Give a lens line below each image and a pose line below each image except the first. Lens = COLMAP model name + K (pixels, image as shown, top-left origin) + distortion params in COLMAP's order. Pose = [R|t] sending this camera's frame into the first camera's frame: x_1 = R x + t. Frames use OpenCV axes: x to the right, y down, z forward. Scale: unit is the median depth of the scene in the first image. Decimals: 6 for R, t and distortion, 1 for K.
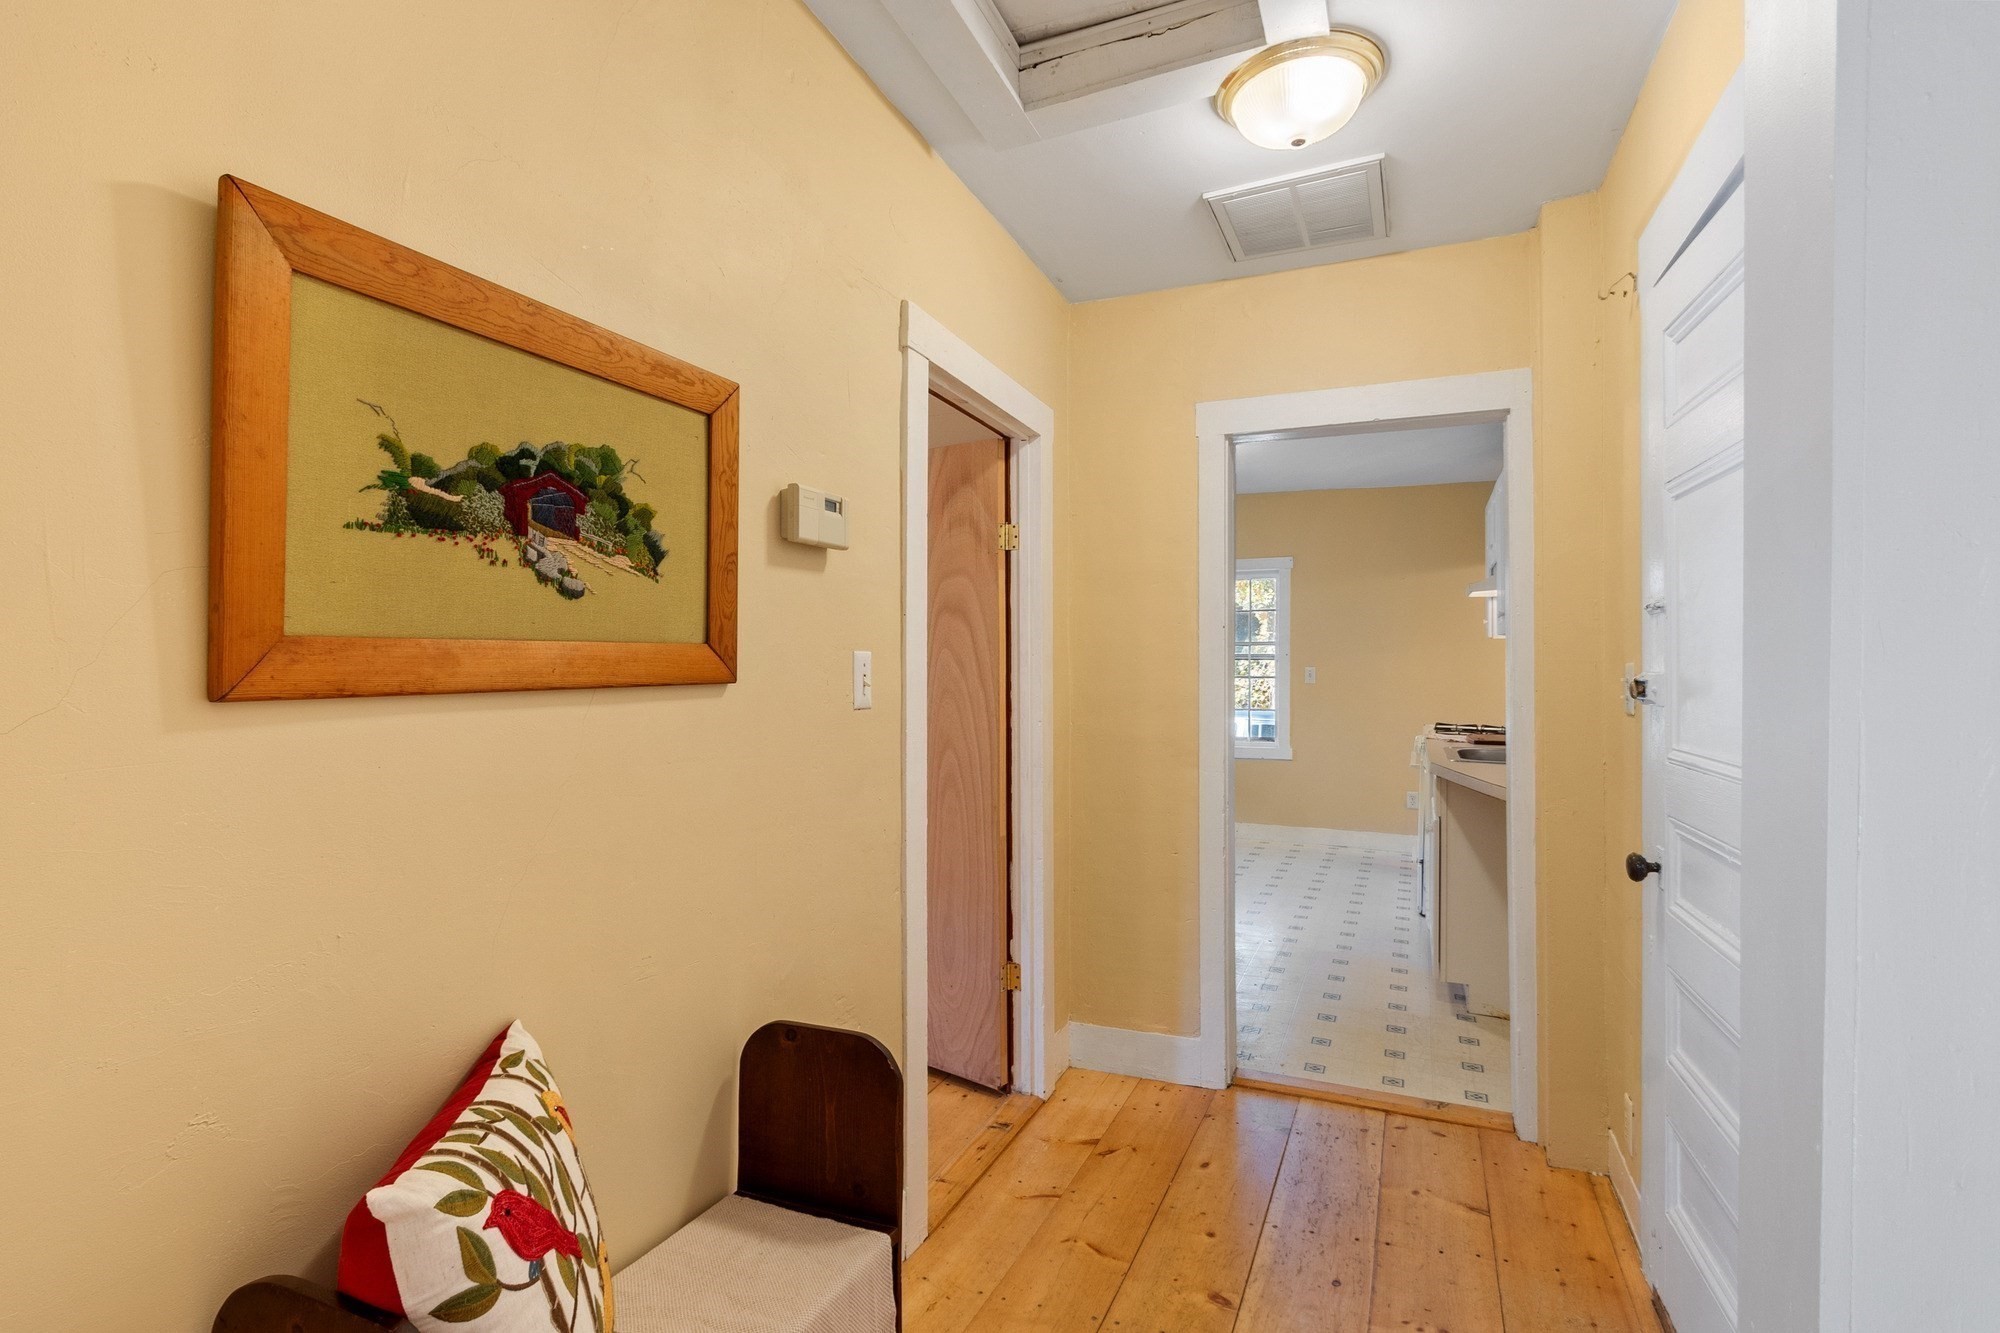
lens RADIAL K [[1015.0, 0, 997.1], [0, 1015.0, 666.6], [0, 0, 1]] dist [0.022153, 0.000298]
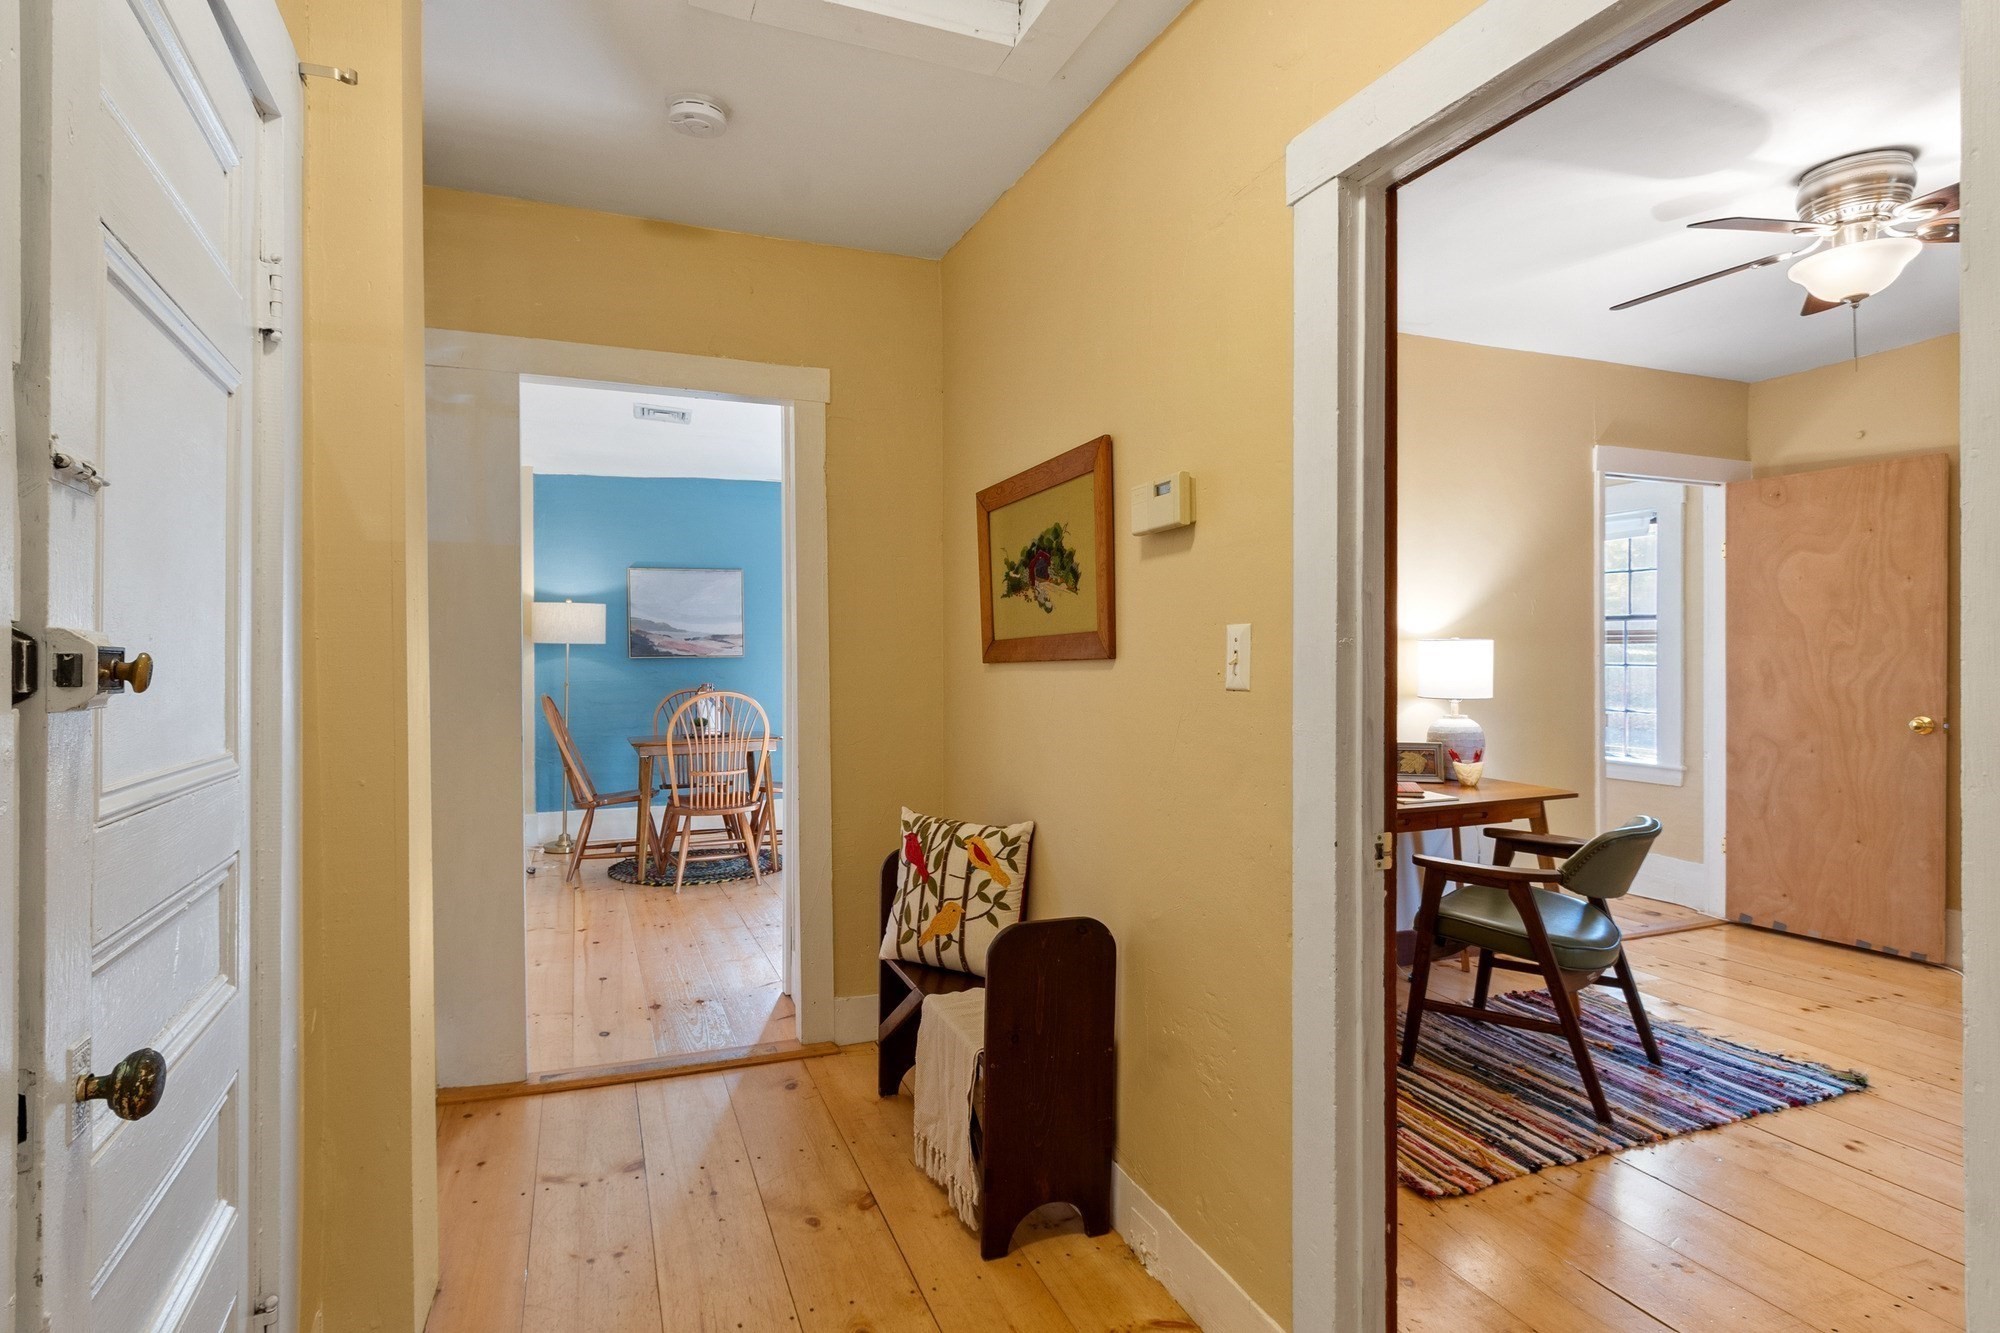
lens RADIAL K [[1015.0, 0, 996.8], [0, 1015.0, 658.2], [0, 0, 1]] dist [0.022153, 0.000298]
pose [[-0.706766, -0.001567, -0.707446, 0.781377], [0.002832, 0.999983, -0.005045, 0.021391], [0.707442, -0.005569, -0.706749, 1.813588]]
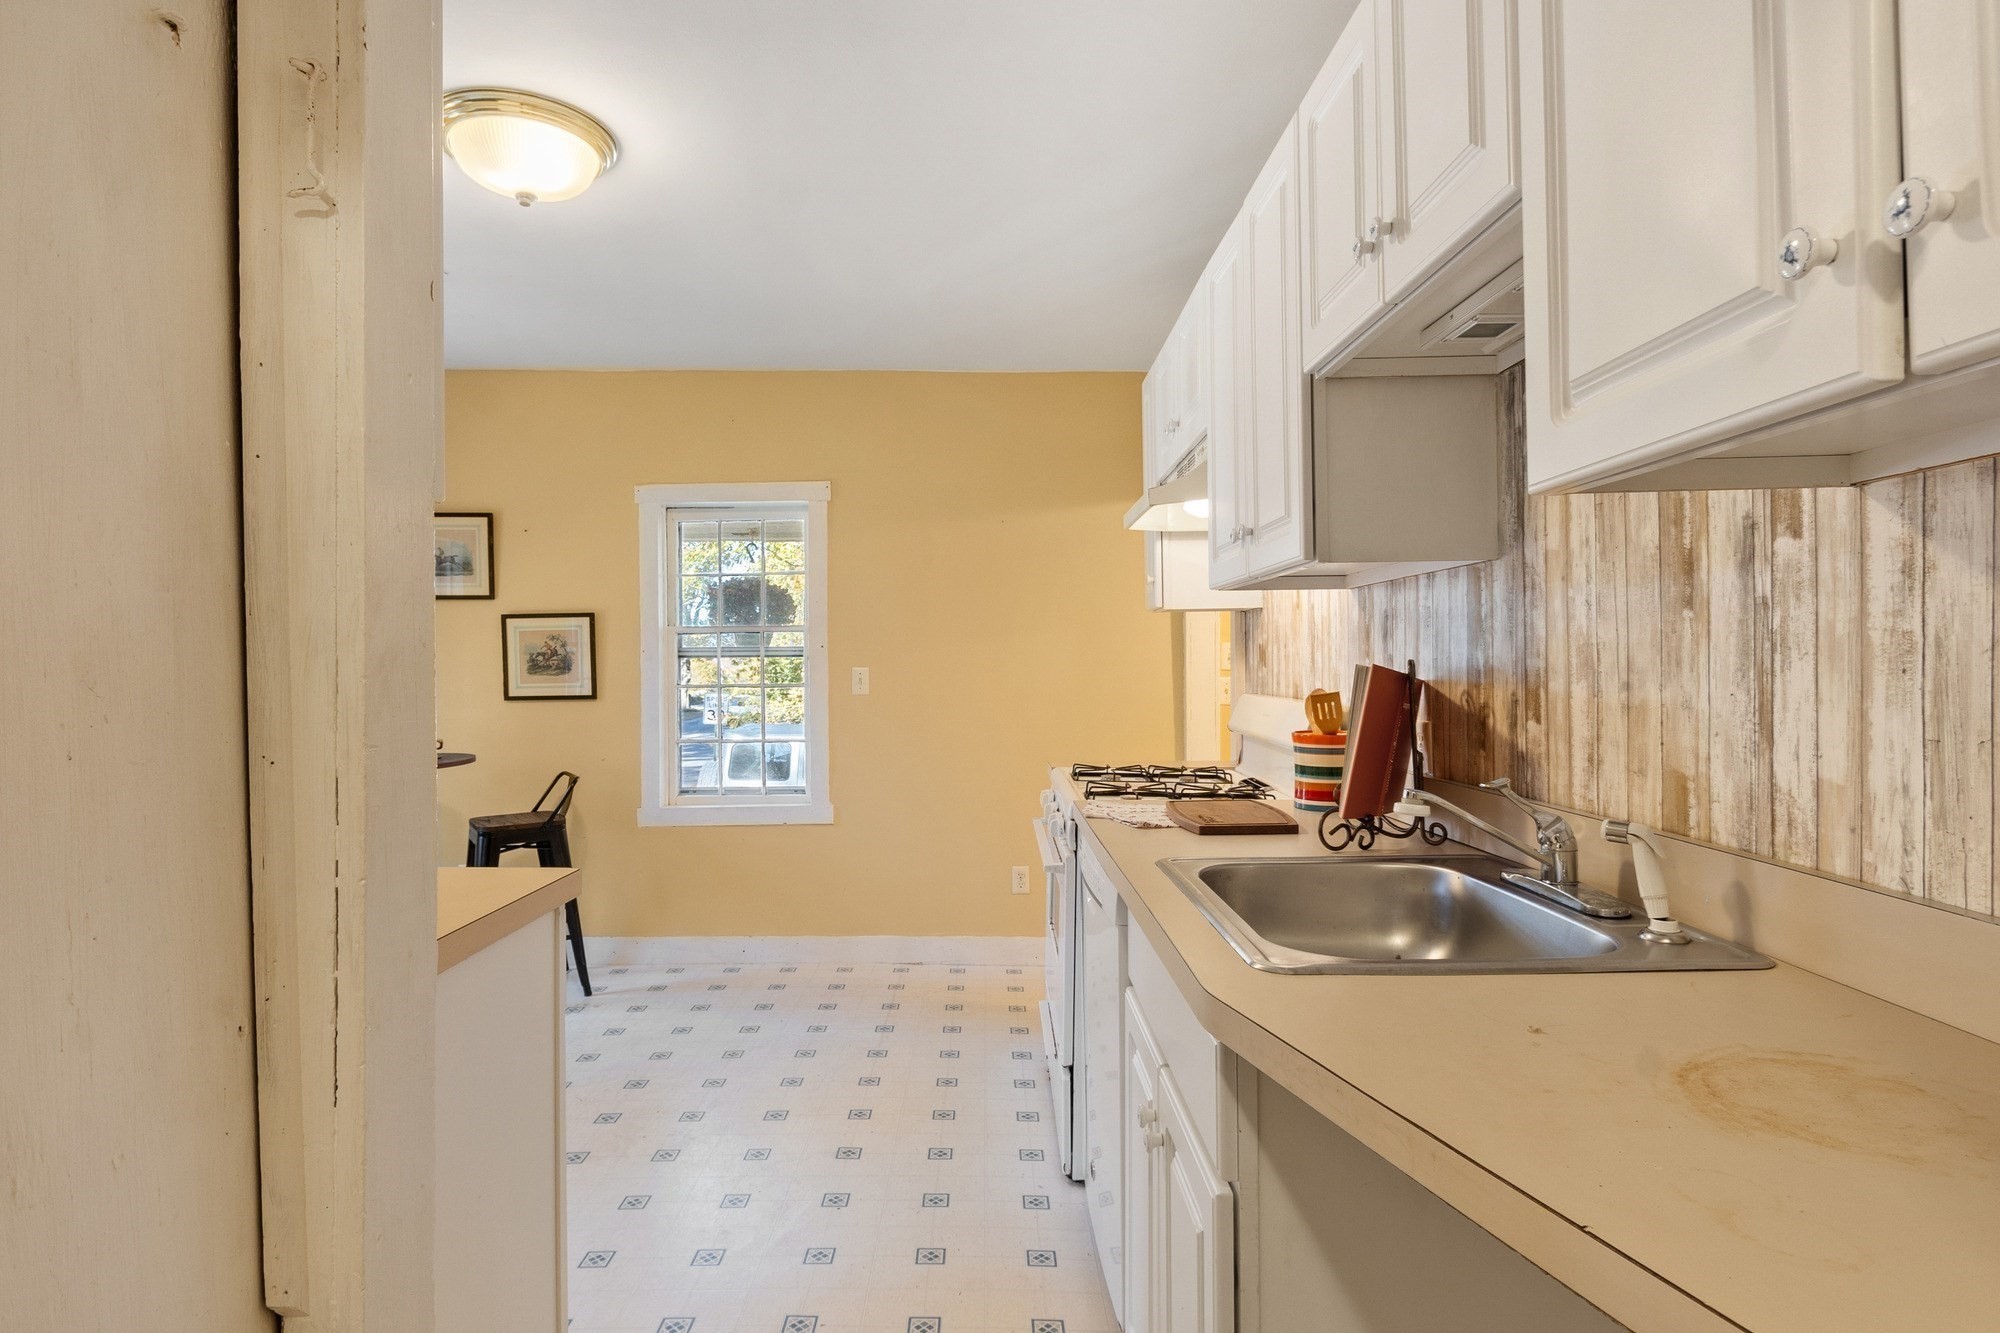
lens RADIAL K [[1015.0, 0, 998.7], [0, 1015.0, 674.5], [0, 0, 1]] dist [0.022153, 0.000298]
pose [[0.918769, -0.012131, 0.394609, 0.244060], [0.012612, 0.999920, 0.001376, 0.008830], [-0.394594, 0.003713, 0.918848, 0.698308]]
